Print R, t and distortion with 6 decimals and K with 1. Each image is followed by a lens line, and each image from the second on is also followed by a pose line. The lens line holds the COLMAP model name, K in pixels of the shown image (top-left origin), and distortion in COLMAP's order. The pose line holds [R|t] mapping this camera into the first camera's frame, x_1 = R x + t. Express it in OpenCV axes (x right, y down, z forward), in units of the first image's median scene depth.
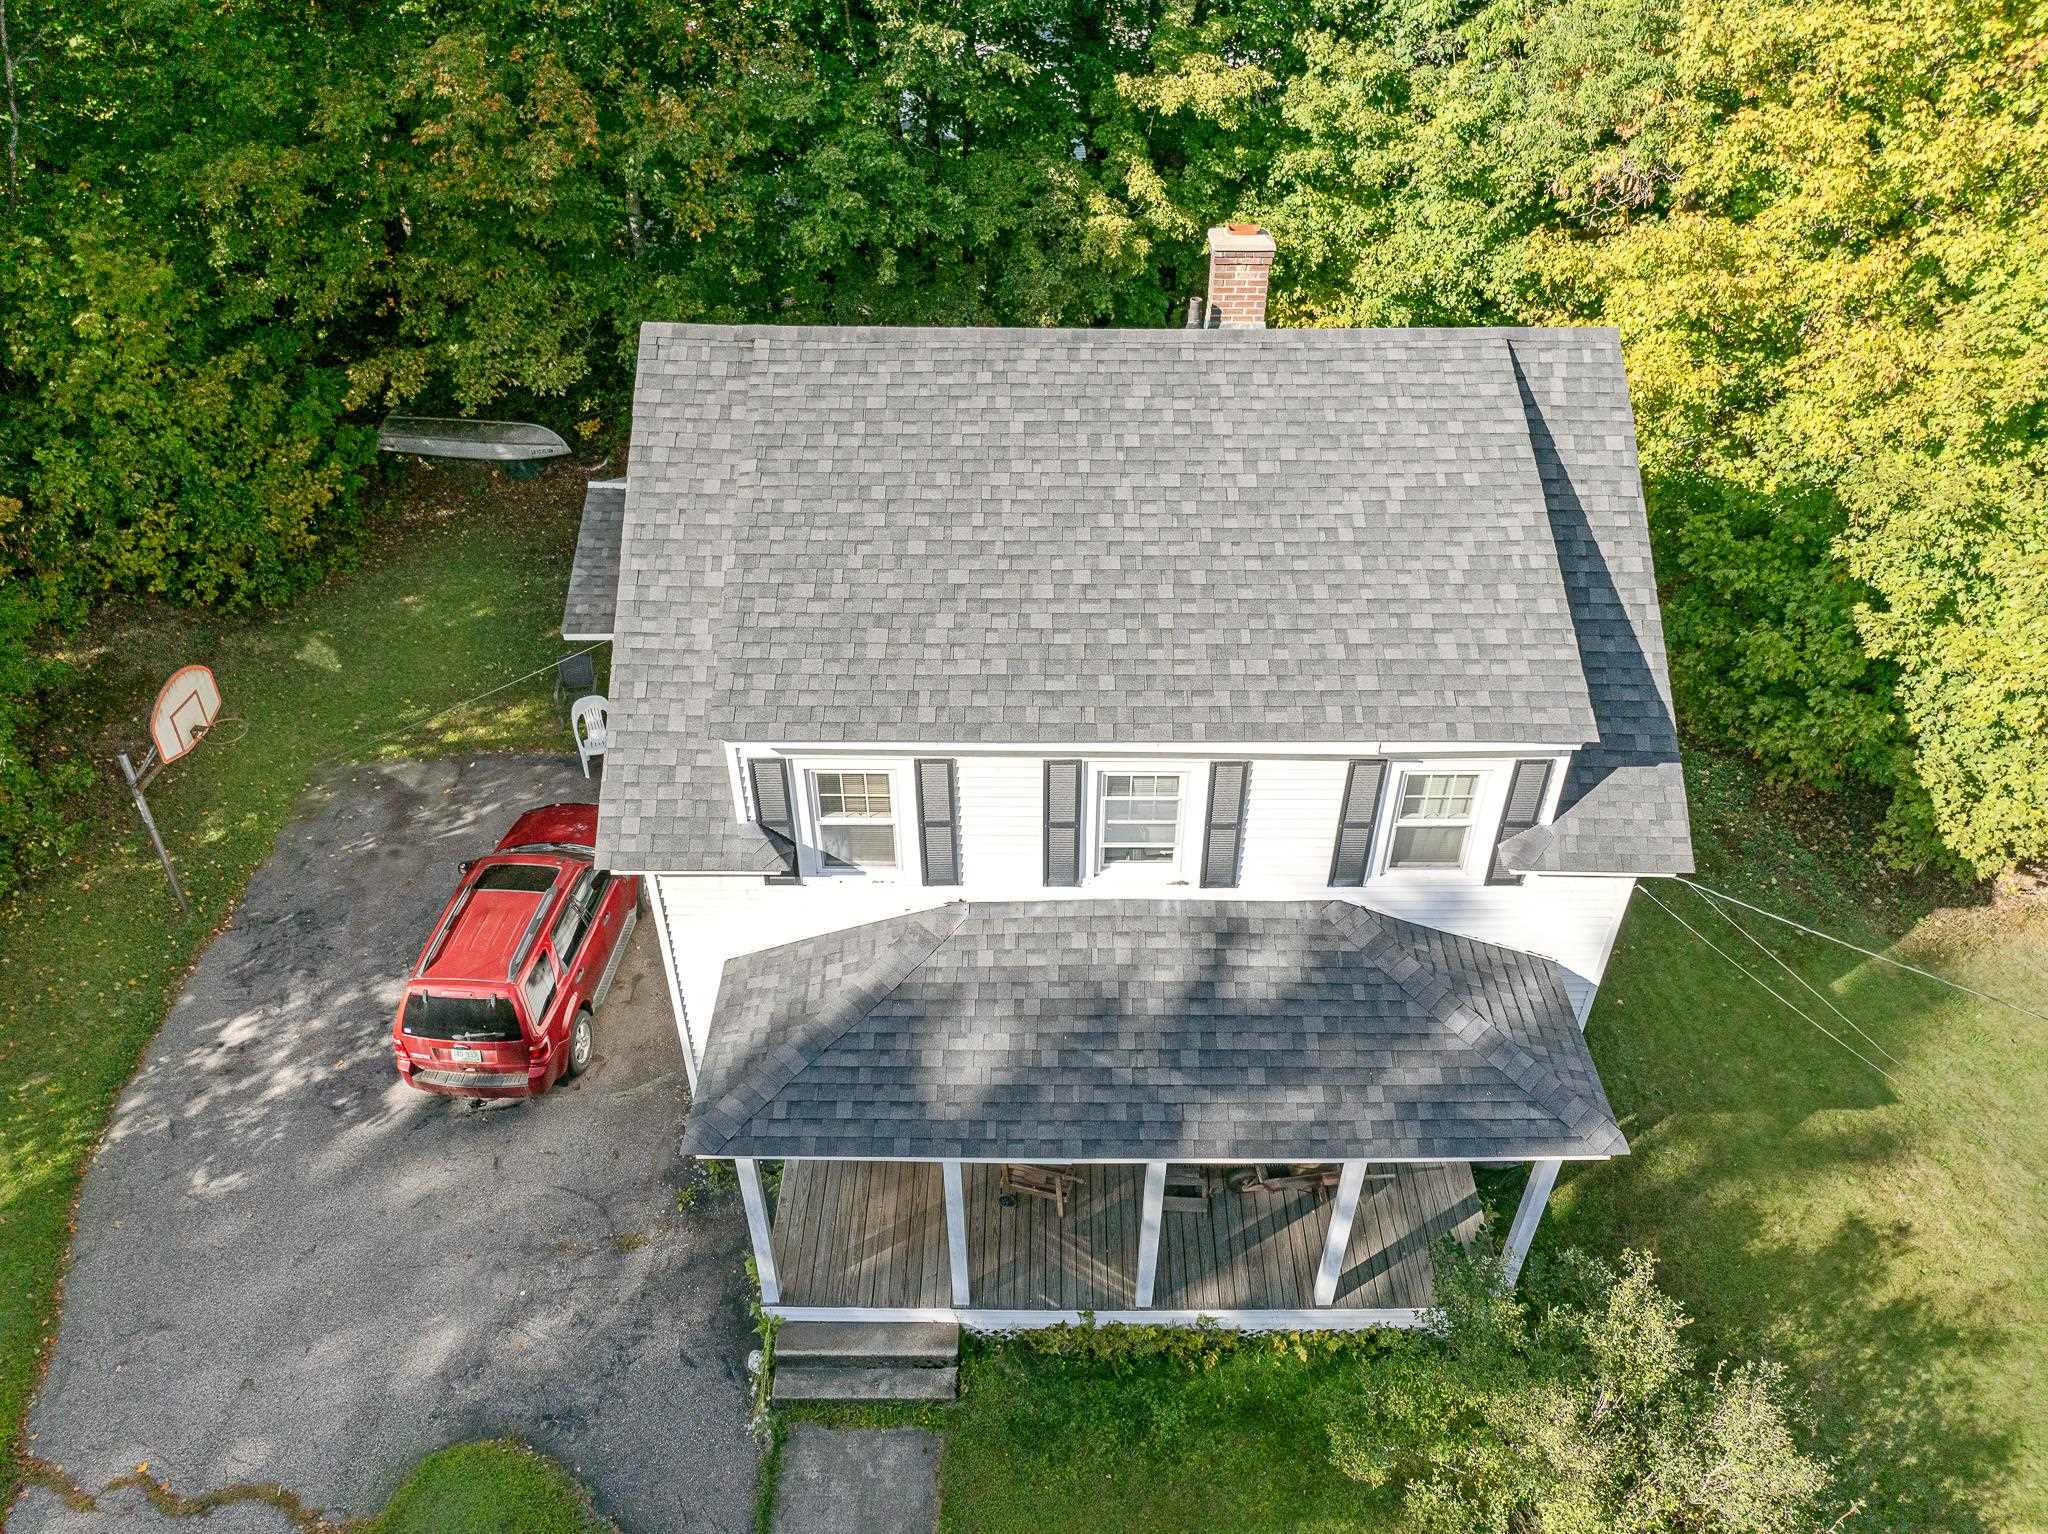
lens RADIAL K [[1458.2, 0, 1033.3], [0, 1458.2, 755.6], [0, 0, 1]] dist [-0.040580, 0.007232]
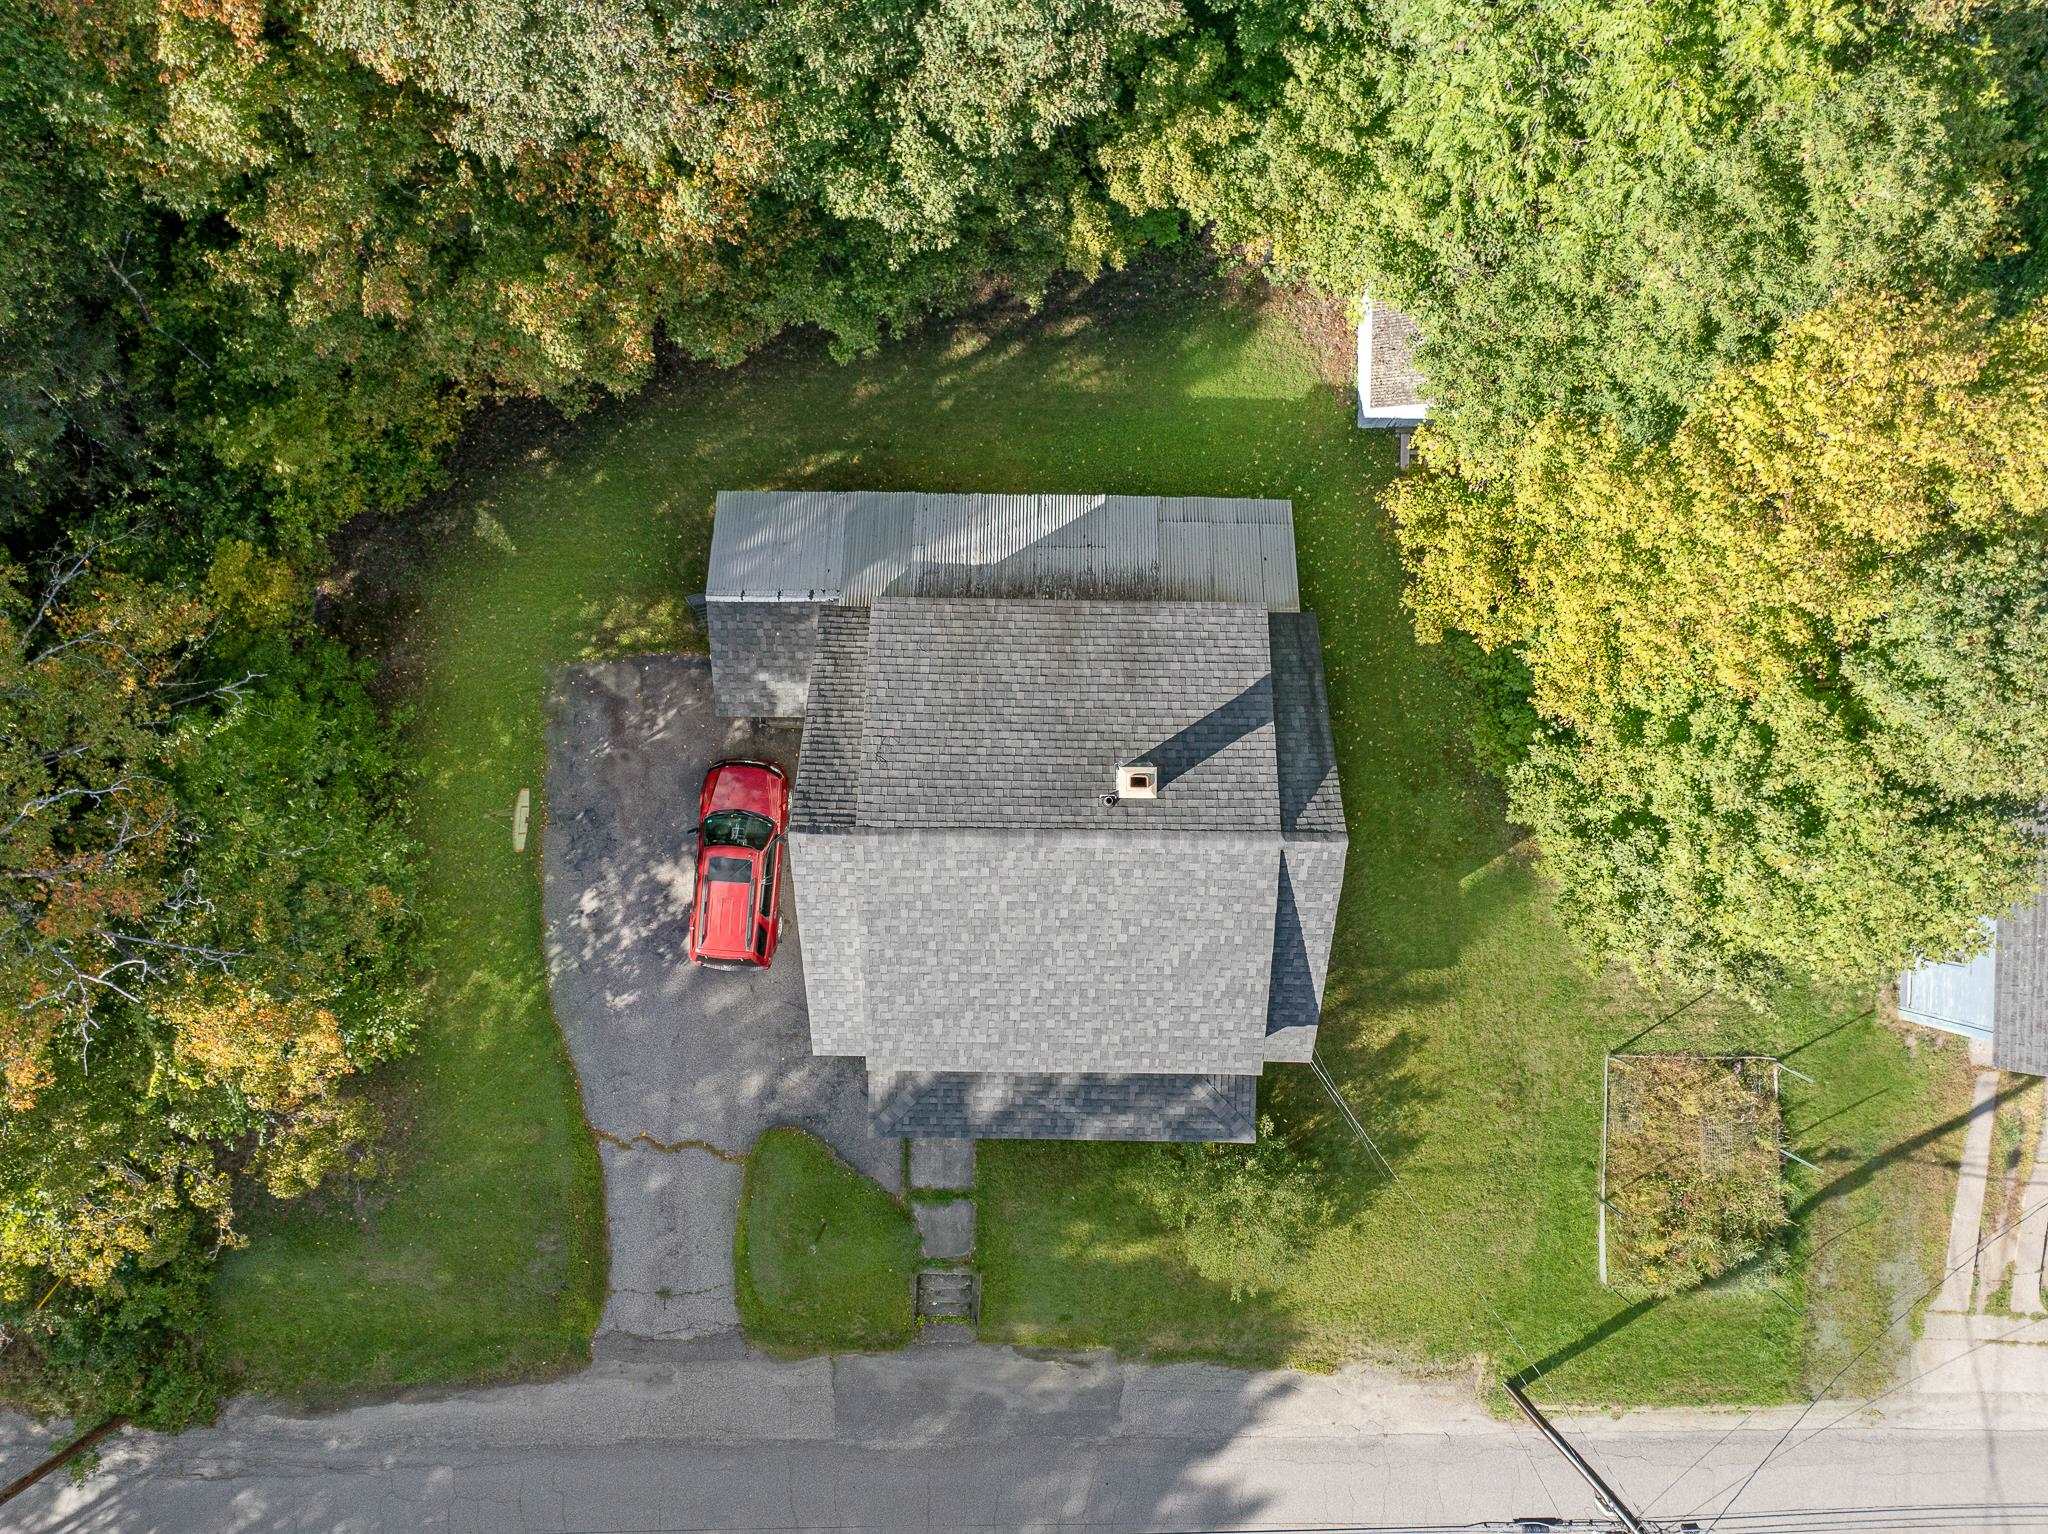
lens RADIAL K [[1463.1, 0, 1030.0], [0, 1463.1, 763.8], [0, 0, 1]] dist [-0.025153, -0.025081]
pose [[0.999930, 0.011720, -0.001828, 0.025195], [-0.005734, 0.612499, 0.790451, -1.858701], [0.010384, -0.790385, 0.612523, -0.009422]]
